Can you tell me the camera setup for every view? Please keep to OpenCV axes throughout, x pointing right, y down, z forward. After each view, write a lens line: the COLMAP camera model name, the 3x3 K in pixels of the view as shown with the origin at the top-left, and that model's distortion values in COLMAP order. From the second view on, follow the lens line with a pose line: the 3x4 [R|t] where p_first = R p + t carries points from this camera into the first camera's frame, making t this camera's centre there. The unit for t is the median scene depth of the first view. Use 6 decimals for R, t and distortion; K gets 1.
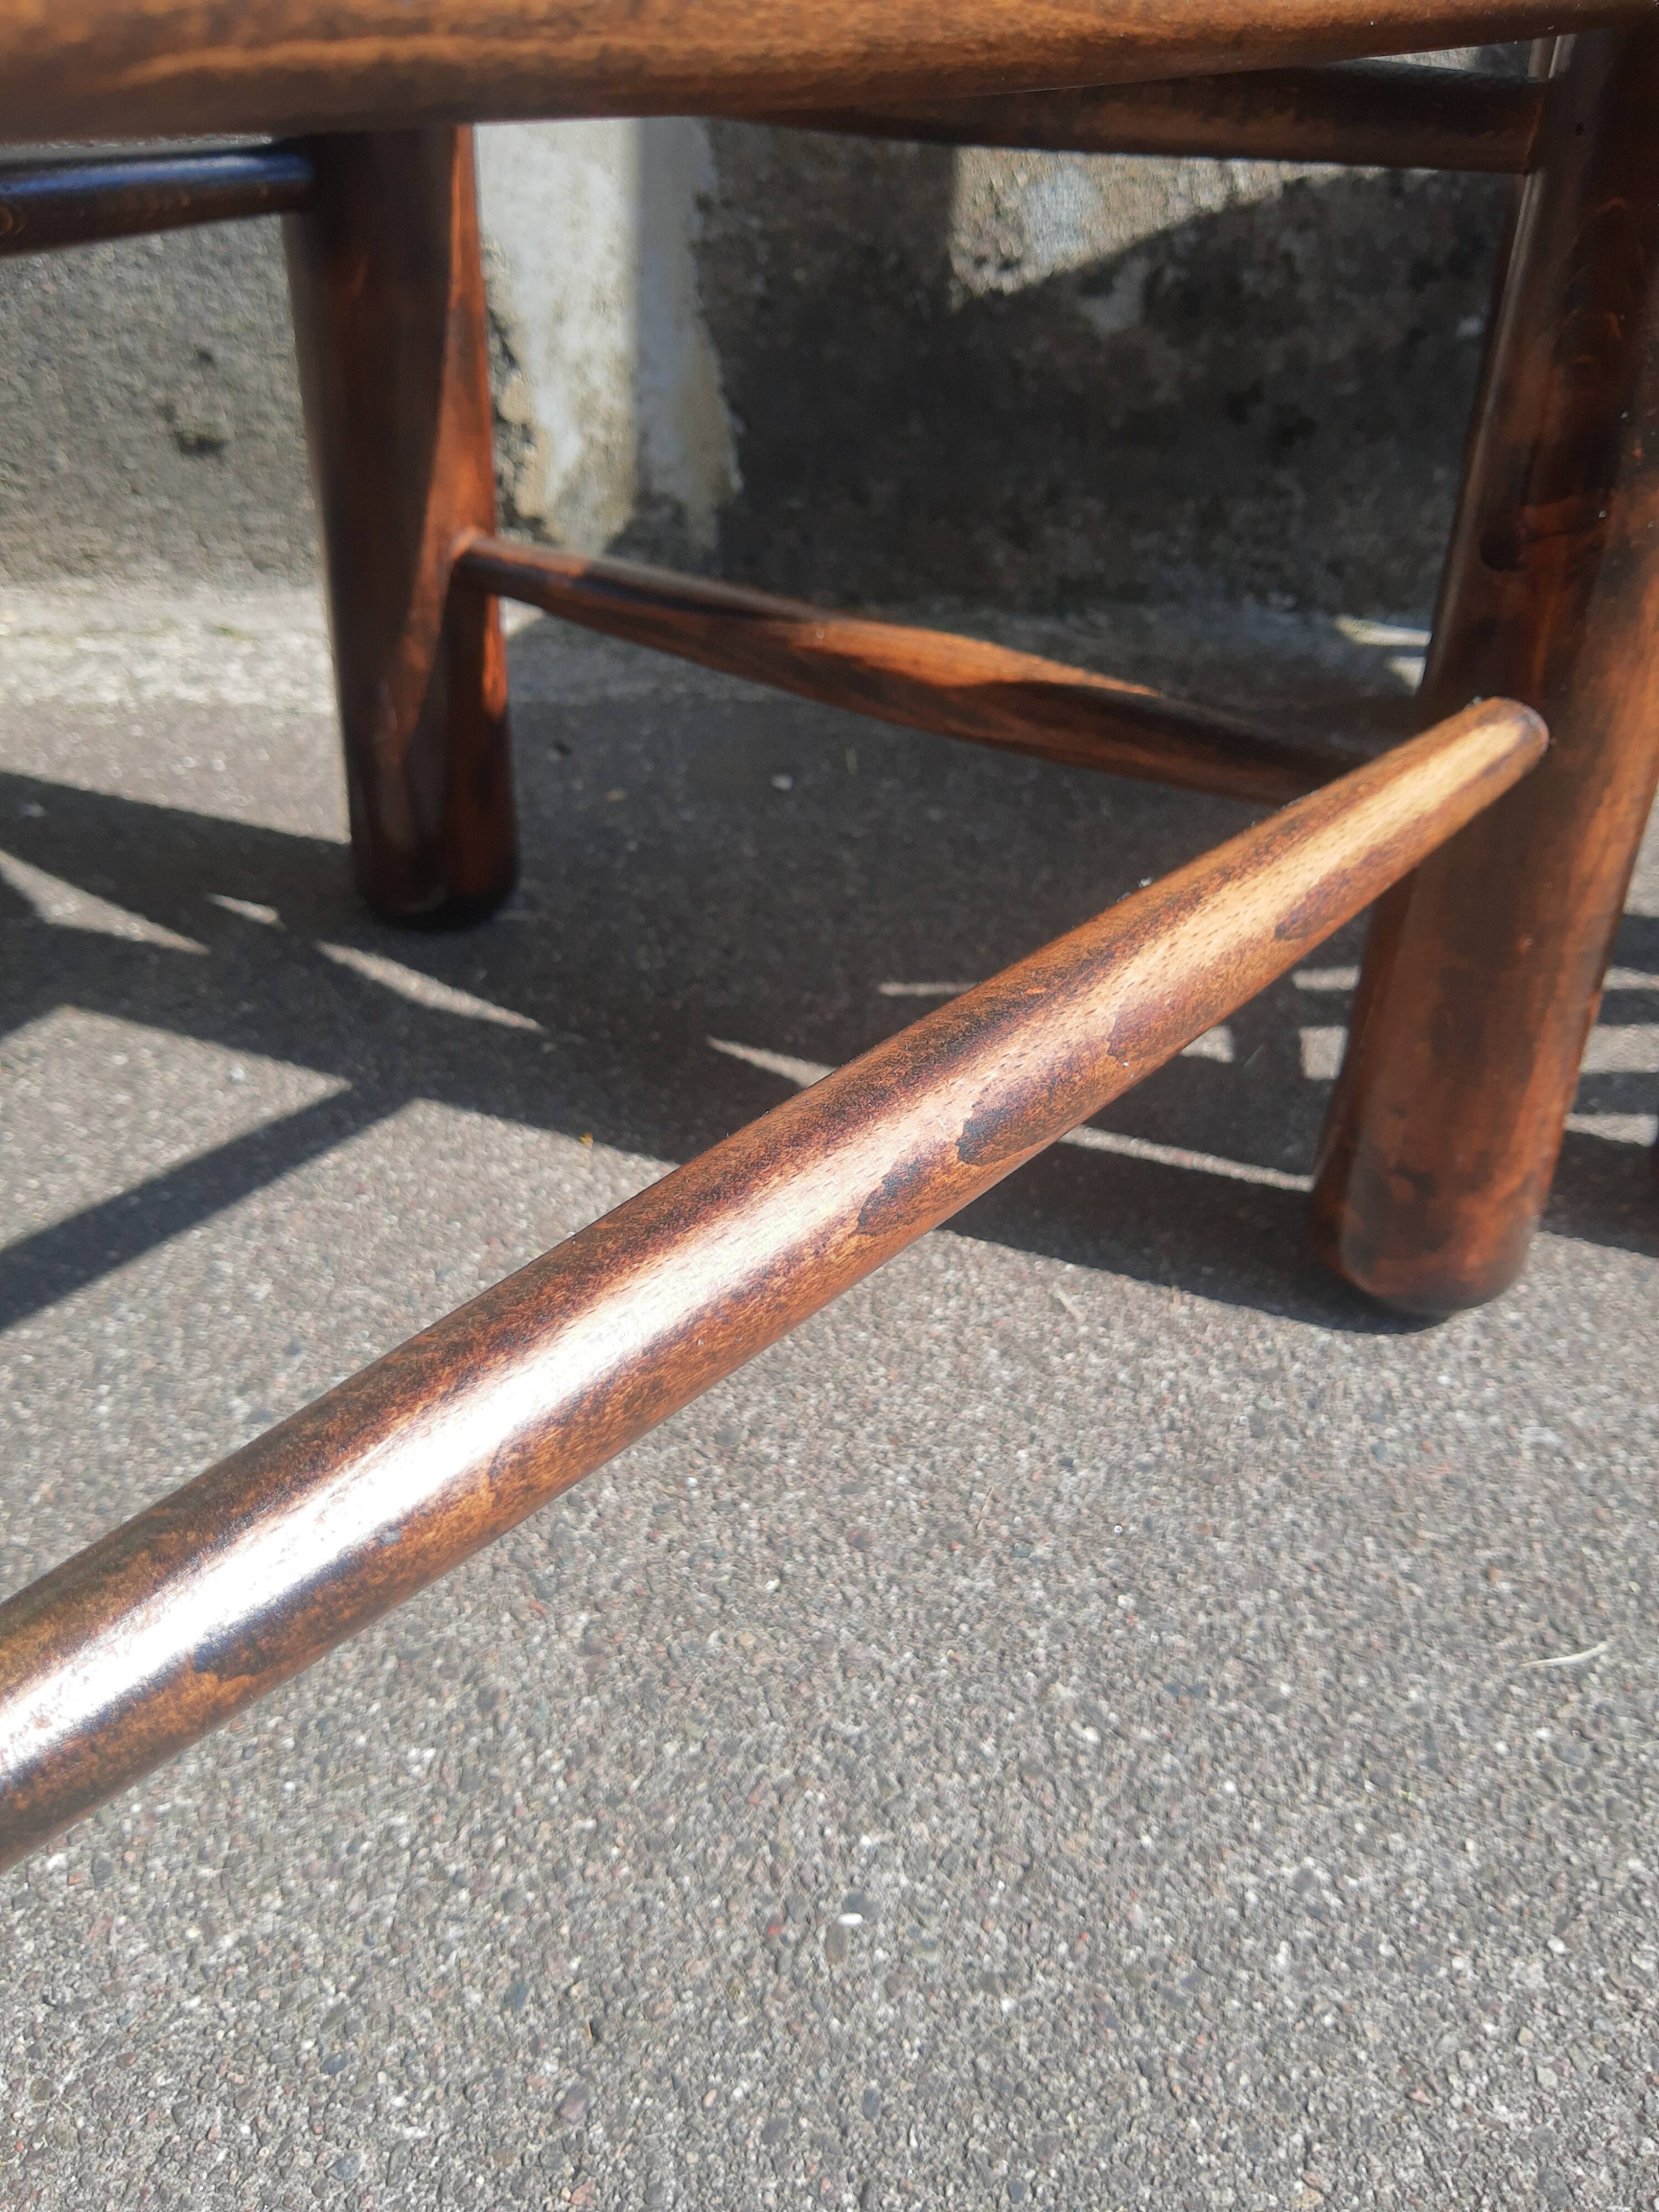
lens RADIAL K [[1791.4, 0, 853.7], [0, 1791.4, 1113.7], [0, 0, 1]] dist [-0.044434, 0.039051]
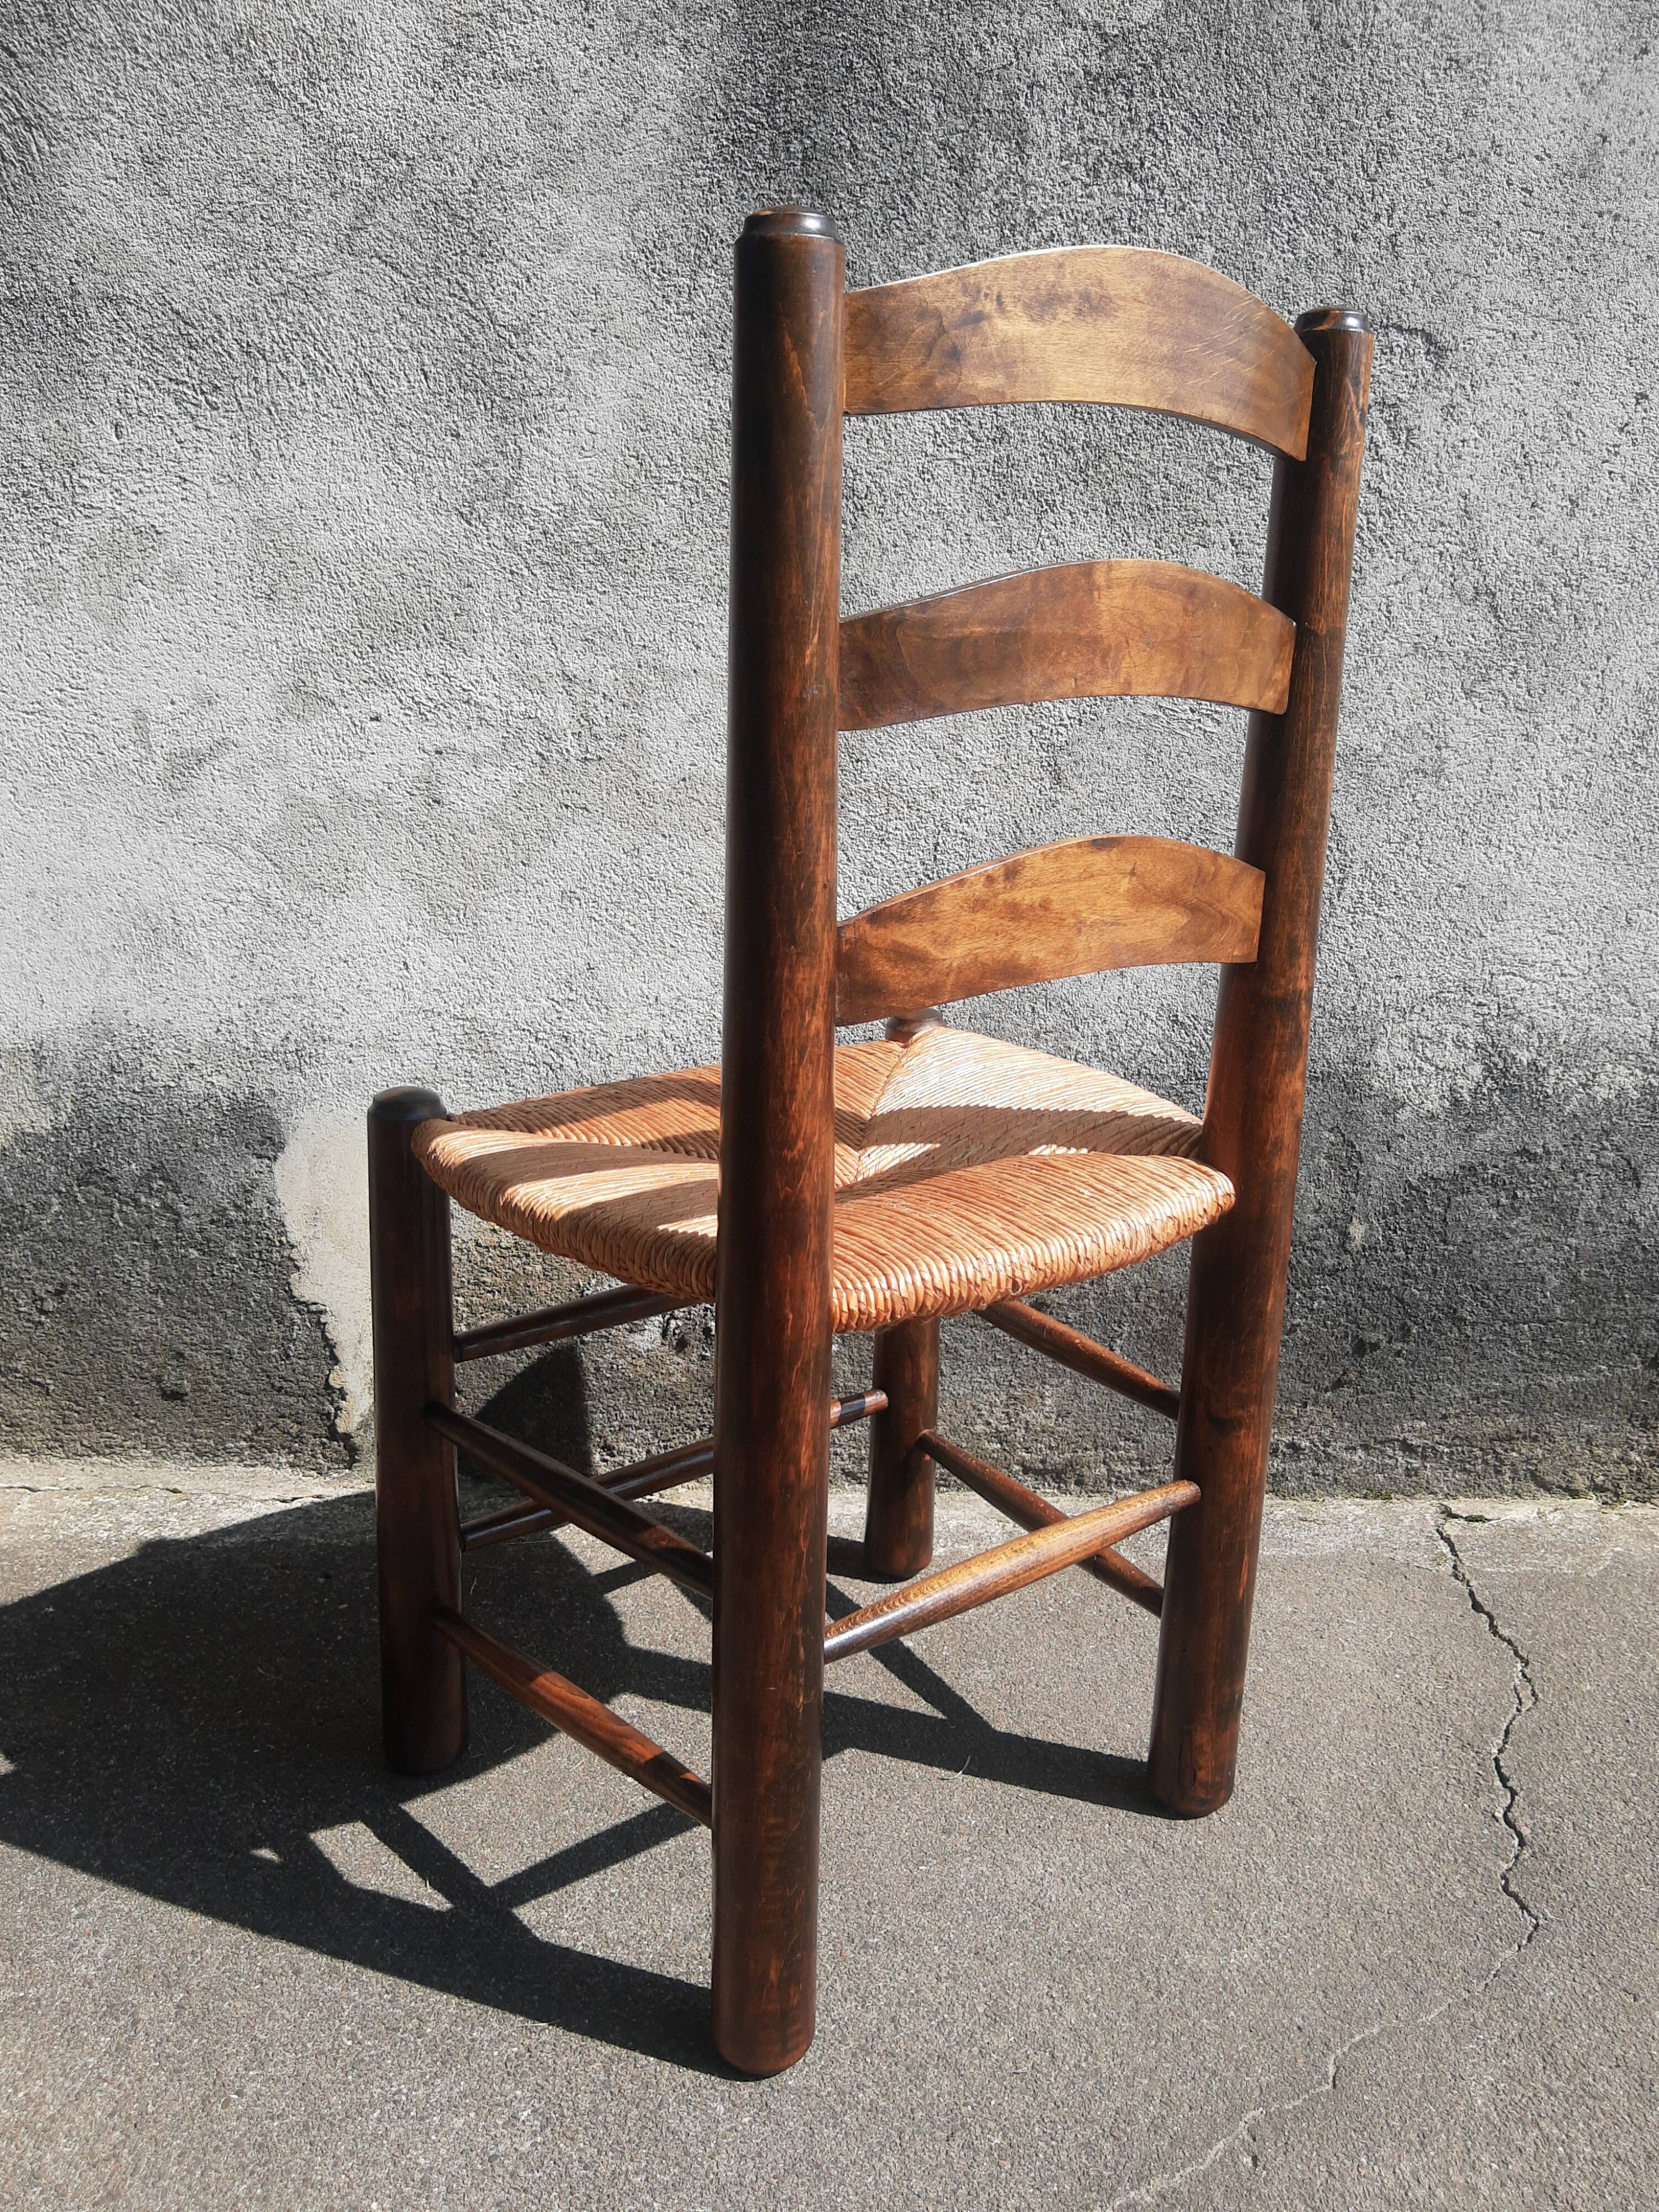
lens RADIAL K [[1769.0, 0, 833.3], [0, 1769.0, 1129.4], [0, 0, 1]] dist [-0.024708, 0.017528]
pose [[0.999095, 0.013325, -0.040393, 0.731253], [-0.025574, 0.947016, -0.320167, -0.102042], [0.033987, 0.320911, 0.946499, -1.523972]]
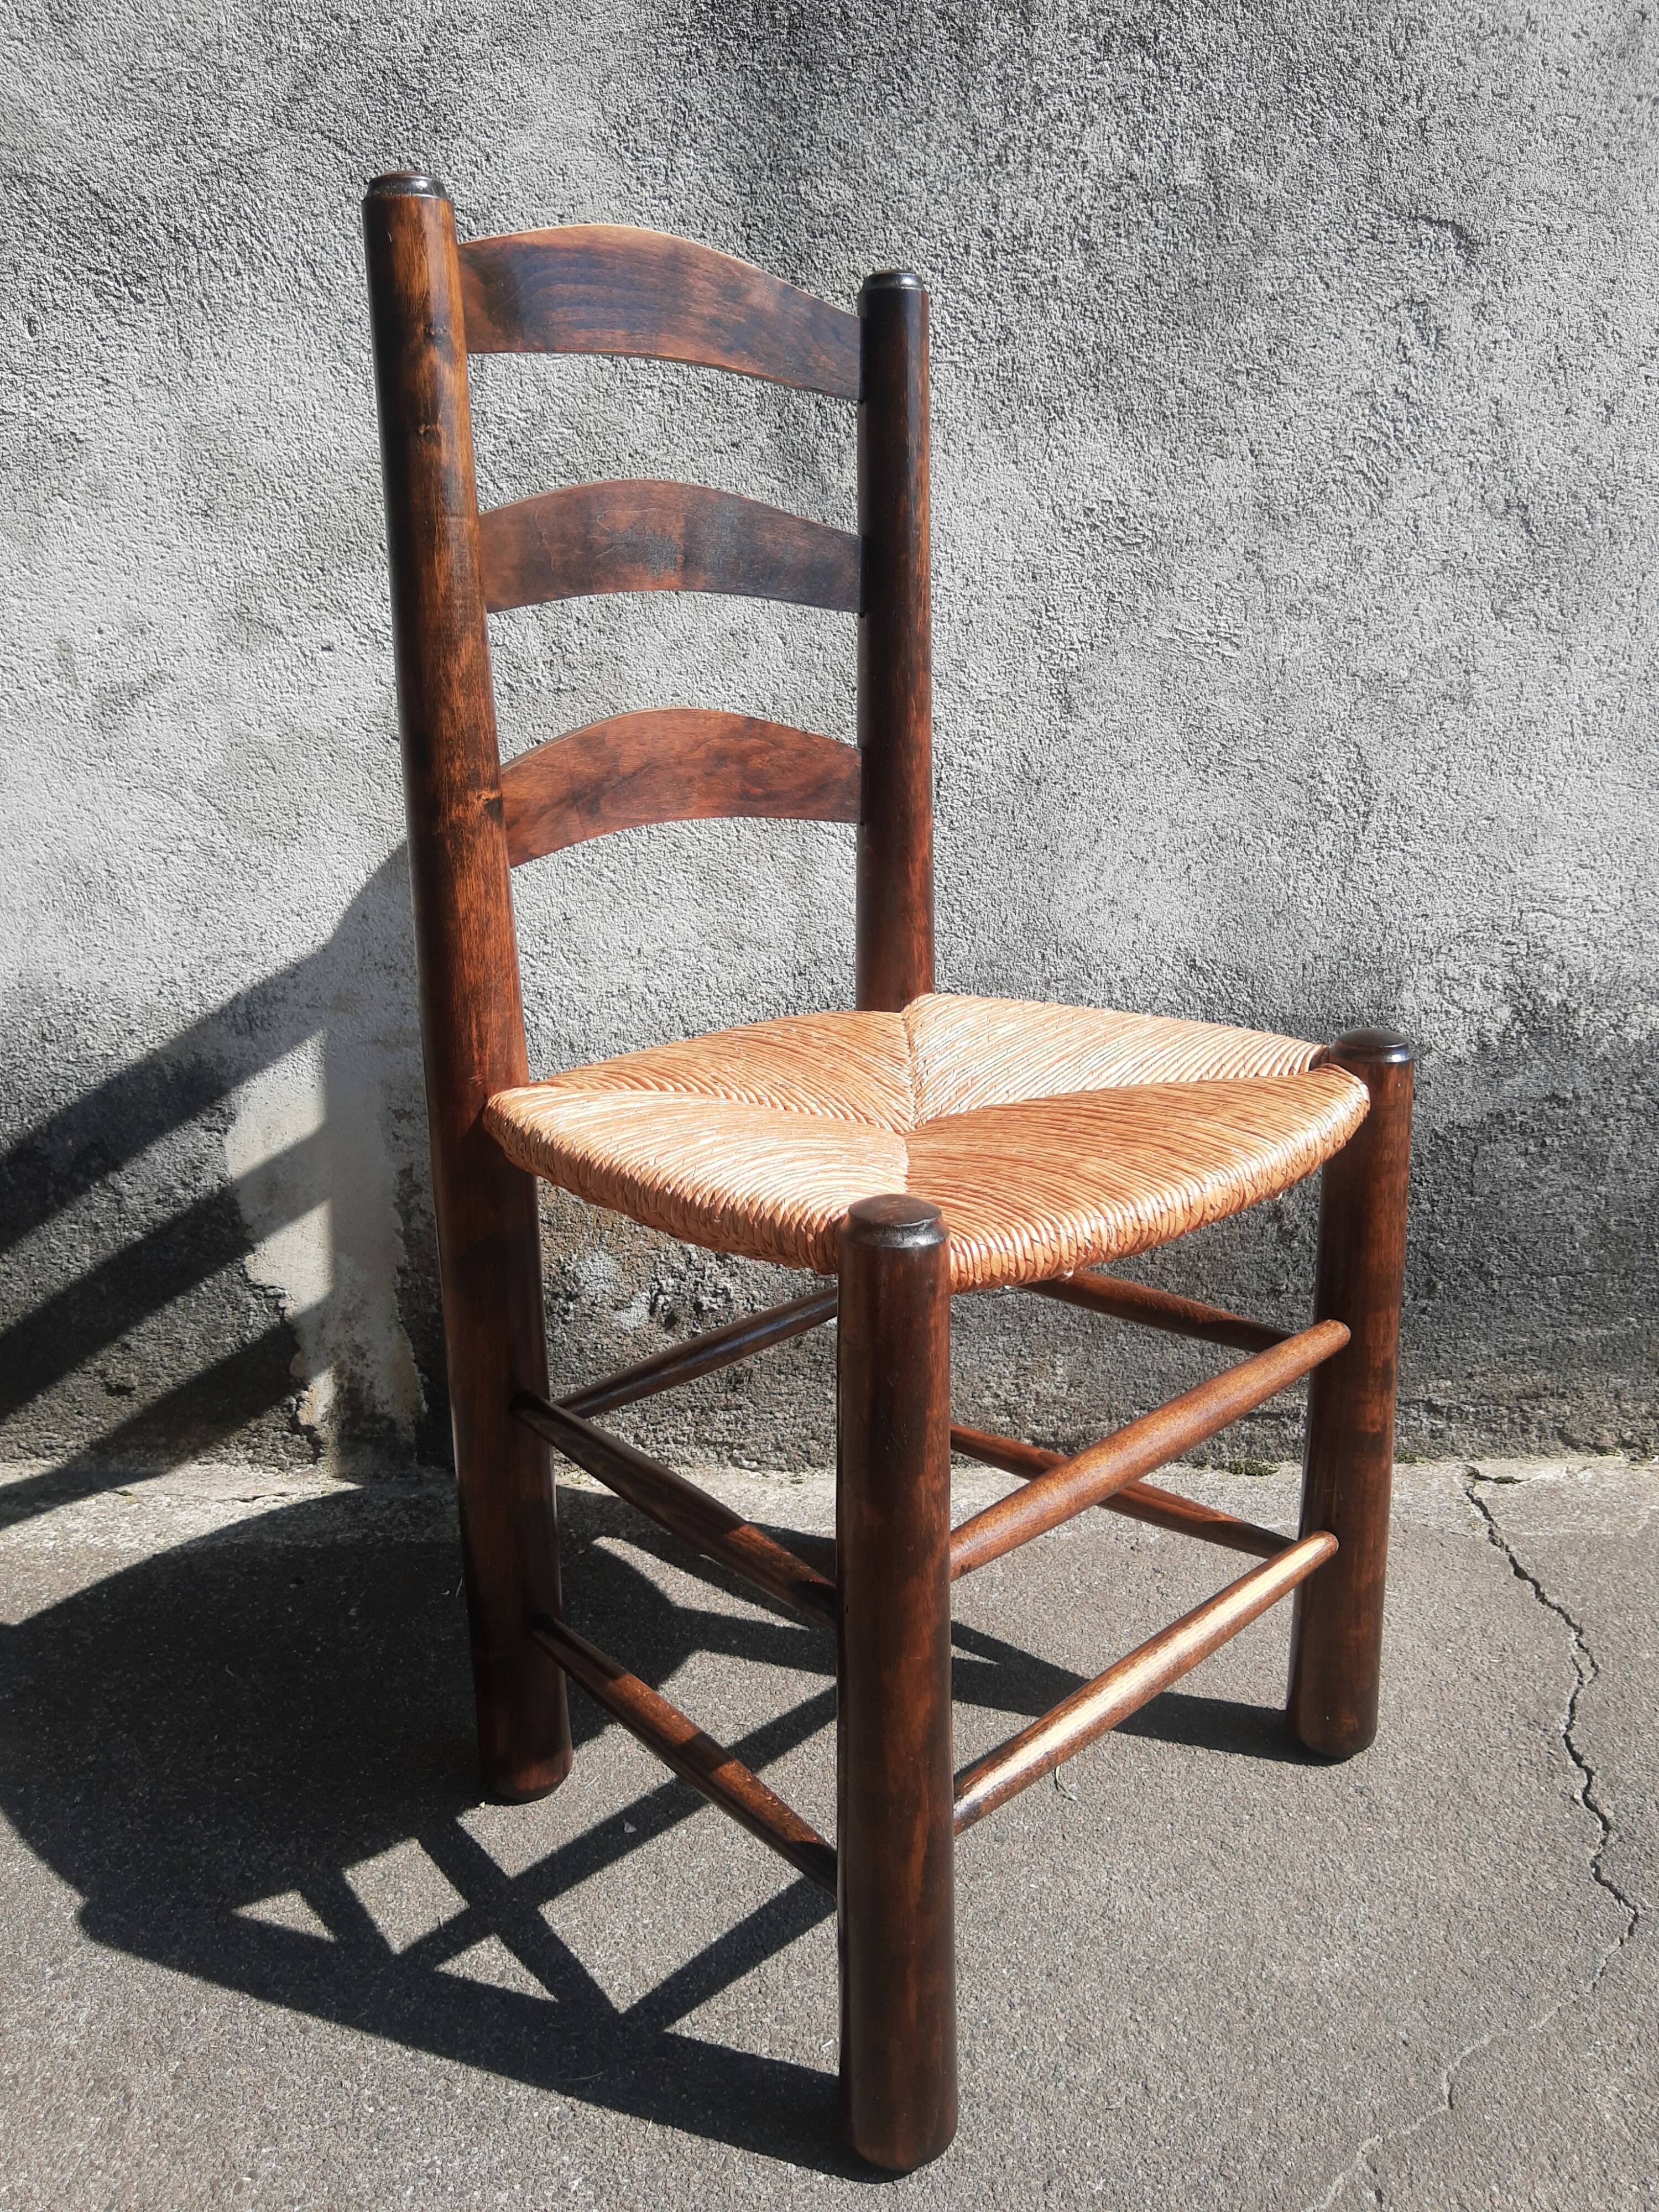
lens RADIAL K [[1769.0, 0, 851.0], [0, 1769.0, 1129.6], [0, 0, 1]] dist [-0.024708, 0.017528]
pose [[0.999856, -0.007285, 0.015357, 0.589228], [0.011605, 0.952728, -0.303602, -0.150363], [-0.012419, 0.303736, 0.952675, -1.326502]]
